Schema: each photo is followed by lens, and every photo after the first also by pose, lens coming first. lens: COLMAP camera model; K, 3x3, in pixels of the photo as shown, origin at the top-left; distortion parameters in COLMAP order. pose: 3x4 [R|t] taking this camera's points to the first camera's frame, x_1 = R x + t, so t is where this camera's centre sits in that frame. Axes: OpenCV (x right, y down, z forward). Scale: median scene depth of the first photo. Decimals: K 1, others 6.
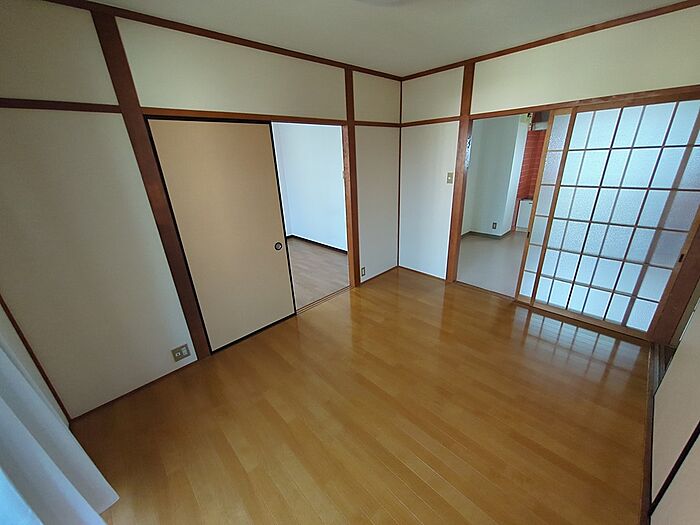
lens RADIAL K [[275.4, 0, 349.9], [0, 275.4, 264.5], [0, 0, 1]] dist [-0.002765, 0.000574]
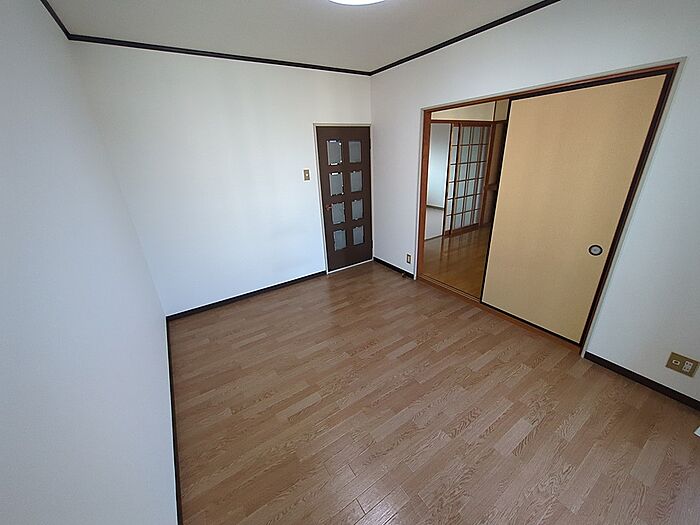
lens RADIAL K [[275.4, 0, 350.0], [0, 275.4, 260.8], [0, 0, 1]] dist [-0.002765, 0.000574]
pose [[0.186496, -0.339783, 0.921828, -0.675878], [0.388276, 0.887395, 0.248538, -0.227068], [-0.902475, 0.311573, 0.297425, 0.623753]]
